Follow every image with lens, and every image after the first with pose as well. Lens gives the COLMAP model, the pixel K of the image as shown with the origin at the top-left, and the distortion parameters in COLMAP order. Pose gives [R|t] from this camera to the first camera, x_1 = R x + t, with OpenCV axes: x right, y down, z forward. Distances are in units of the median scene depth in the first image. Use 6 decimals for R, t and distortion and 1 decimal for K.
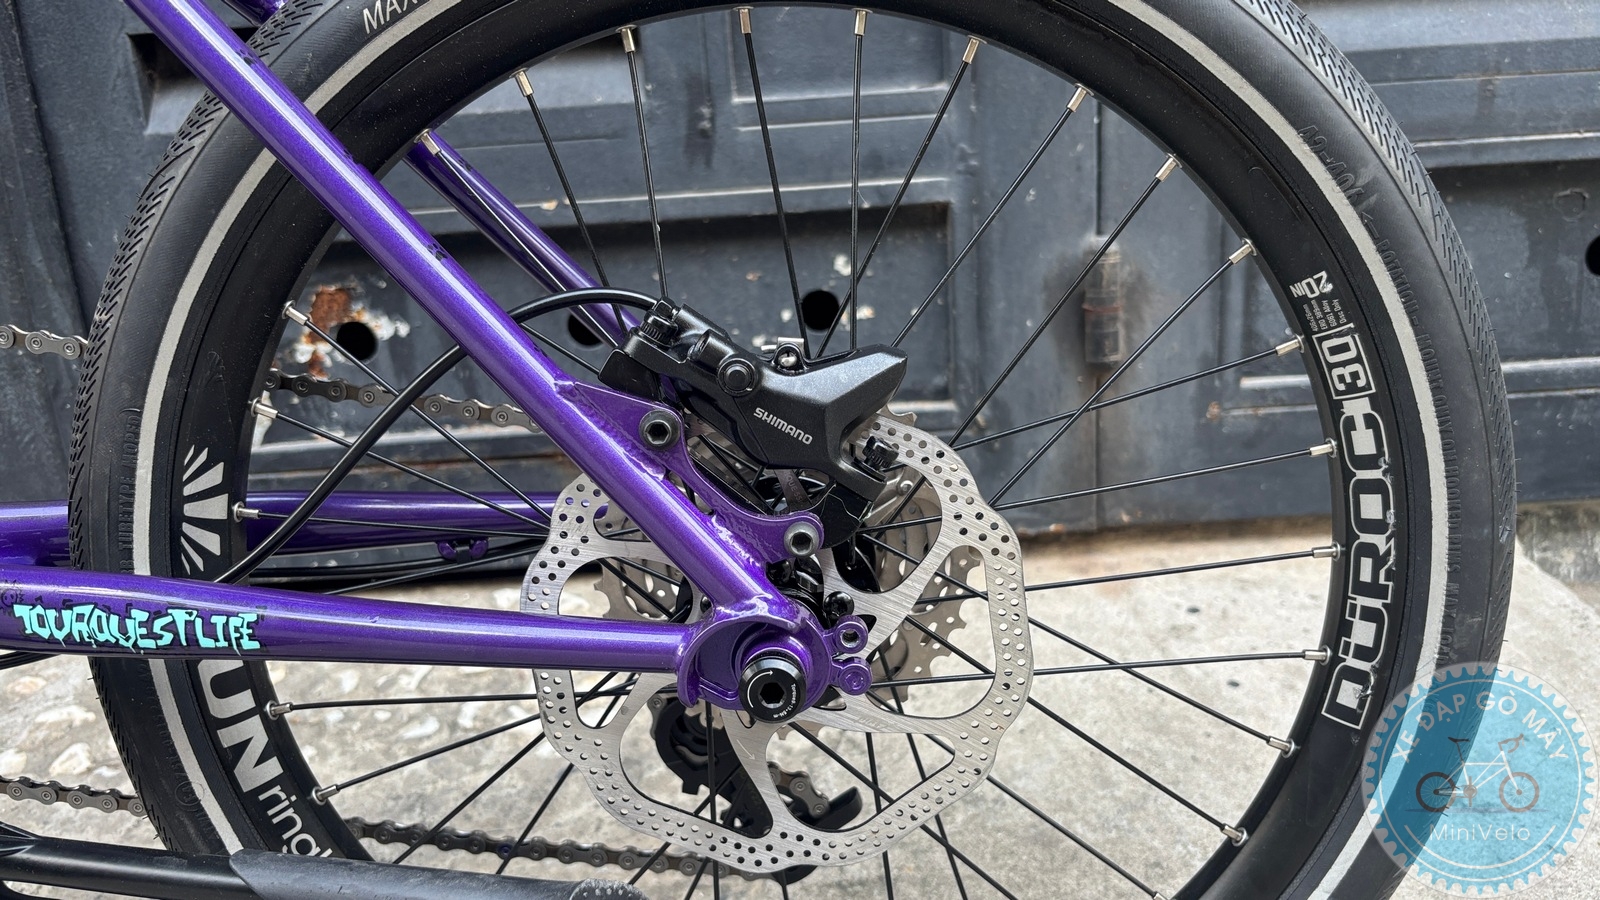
lens RADIAL K [[1220.2, 0, 803.3], [0, 1220.2, 443.8], [0, 0, 1]] dist [0.023414, -0.043999]
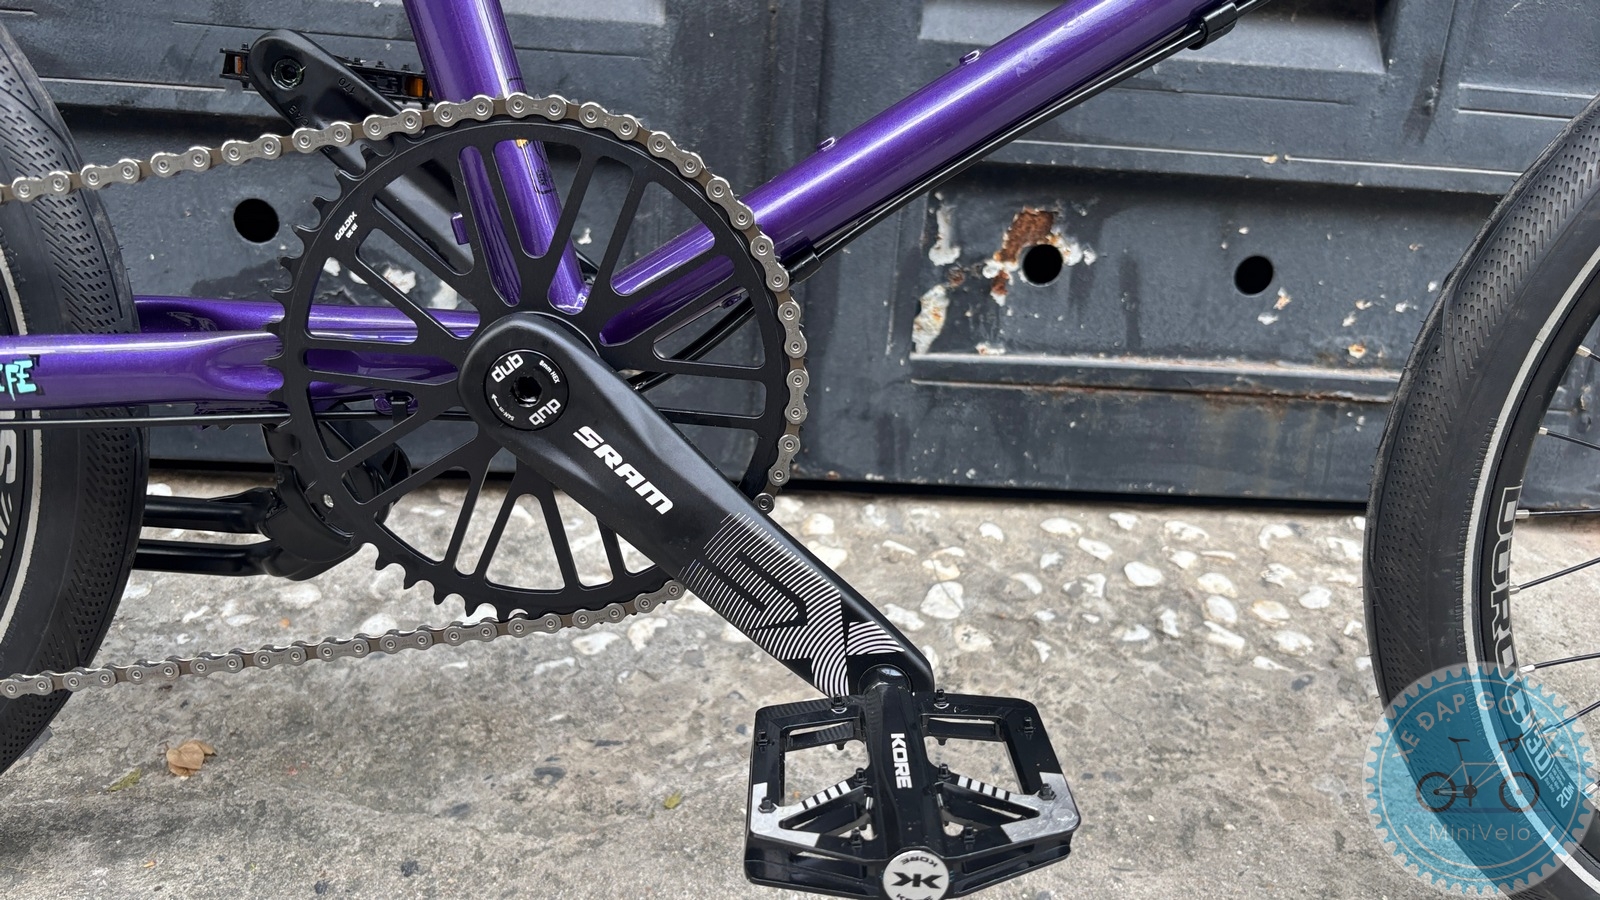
lens RADIAL K [[1220.2, 0, 784.0], [0, 1220.2, 460.6], [0, 0, 1]] dist [0.023414, -0.043999]
pose [[0.988787, 0.105485, 0.105700, -1.277691], [-0.110519, 0.992946, 0.042936, 0.118517], [-0.100425, -0.054137, 0.993471, -0.047041]]
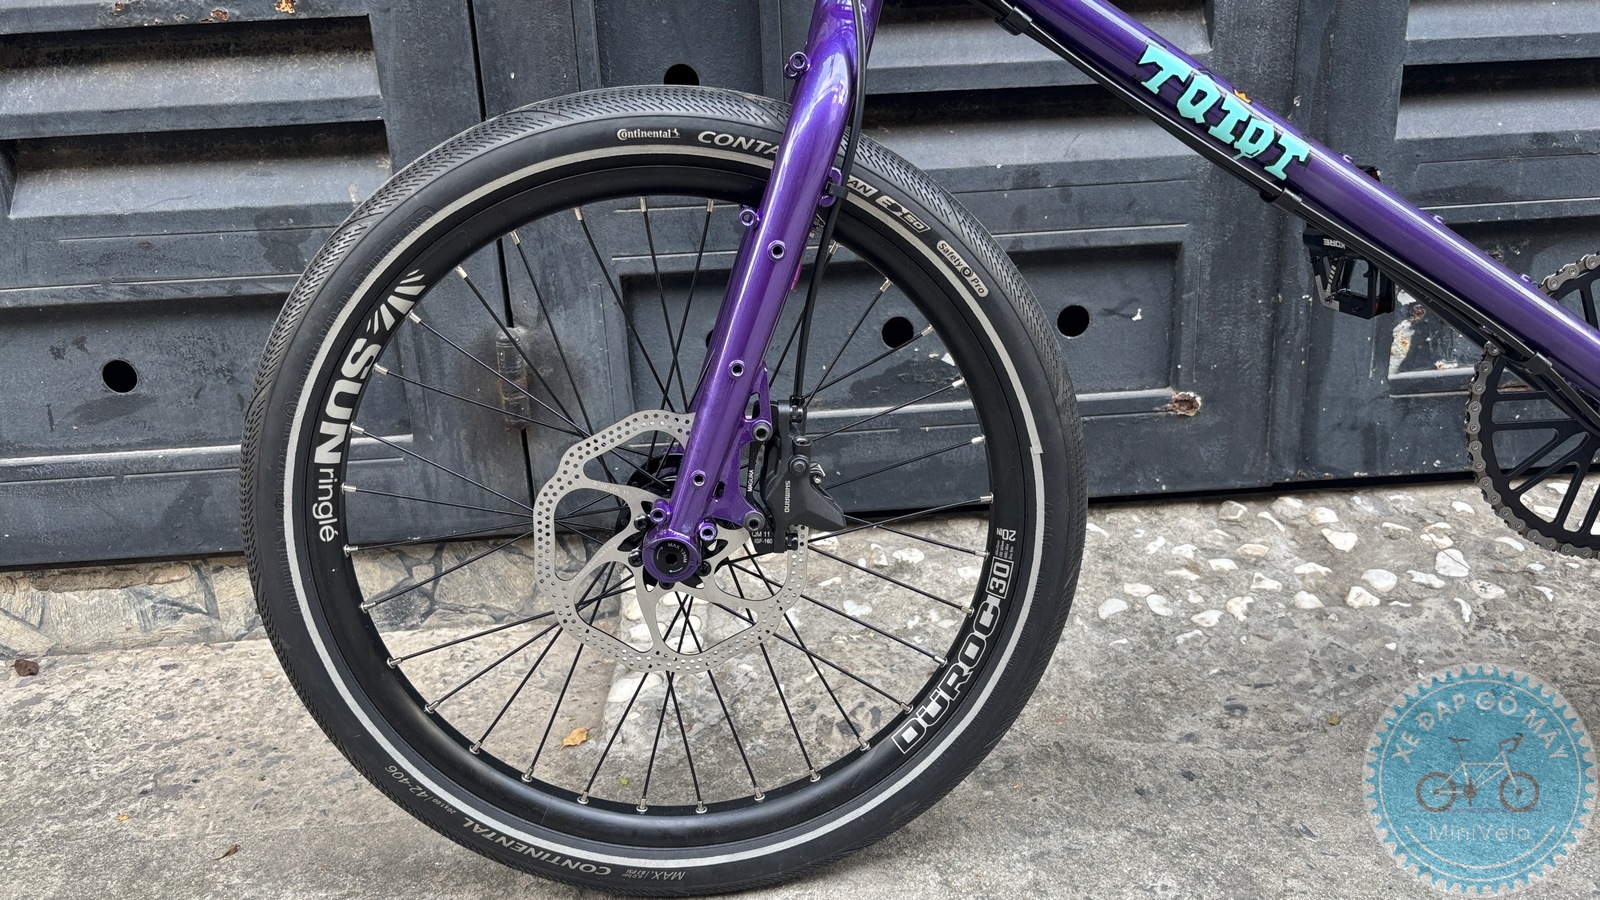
lens RADIAL K [[1220.2, 0, 781.5], [0, 1220.2, 461.7], [0, 0, 1]] dist [0.023414, -0.043999]
pose [[0.999434, 0.005269, 0.033221, -2.229866], [-0.006627, 0.999142, 0.040891, 0.092221], [-0.032977, -0.041088, 0.998611, -0.606183]]
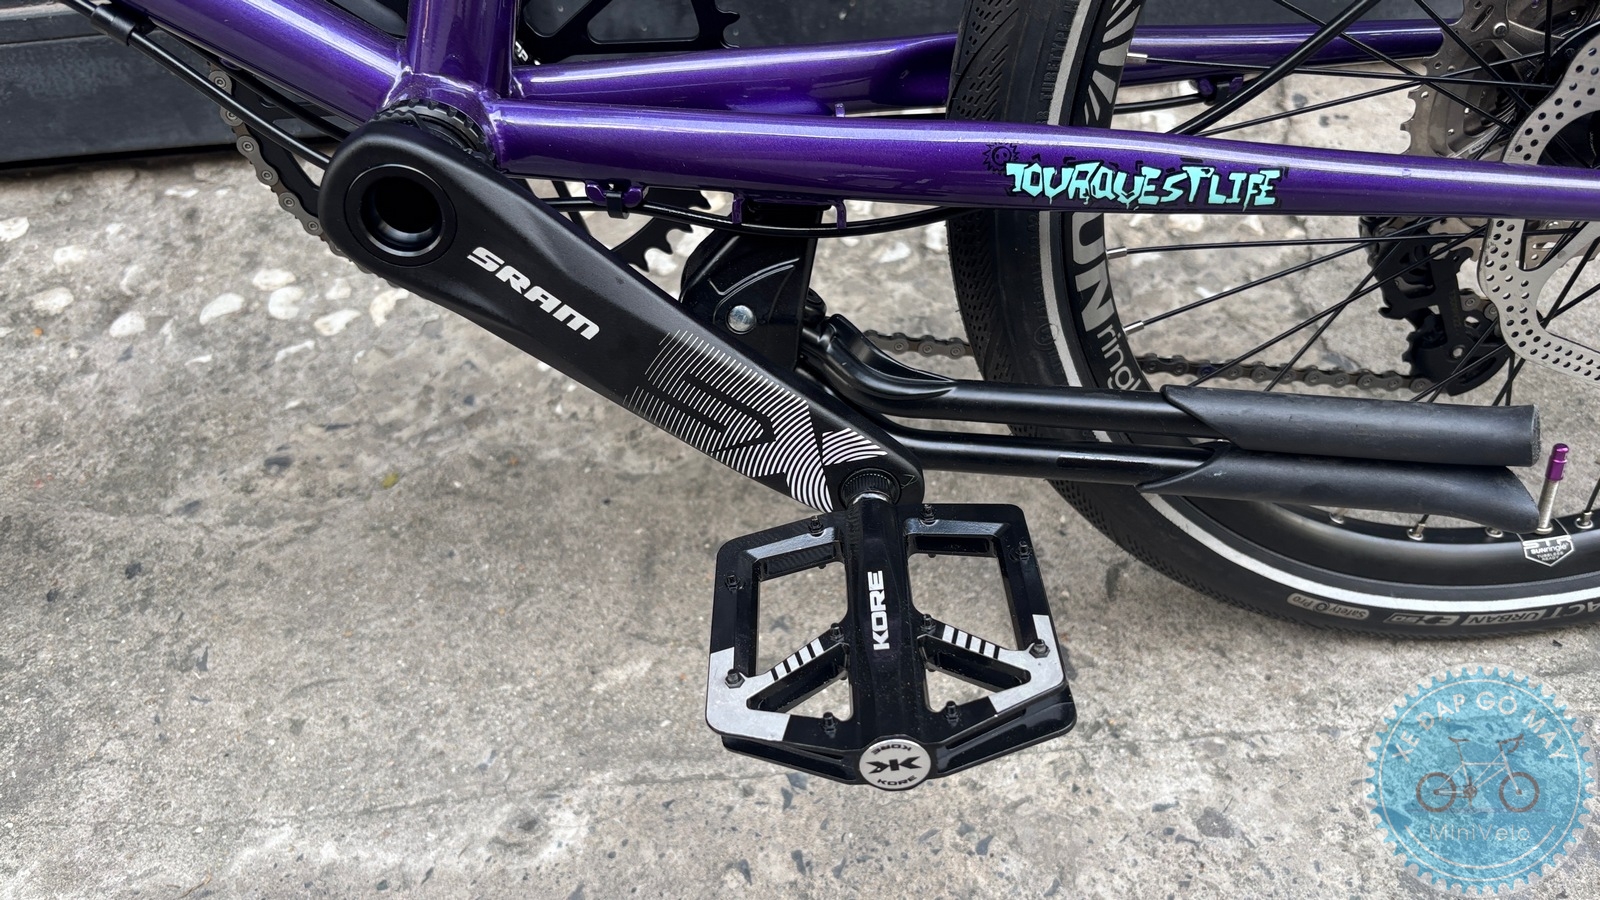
lens RADIAL K [[1220.2, 0, 801.9], [0, 1220.2, 460.6], [0, 0, 1]] dist [0.023414, -0.043999]
pose [[0.998903, -0.022715, 0.040947, -0.745345], [0.003986, 0.912537, 0.408975, -0.049208], [-0.046655, -0.408363, 0.911626, -0.007006]]
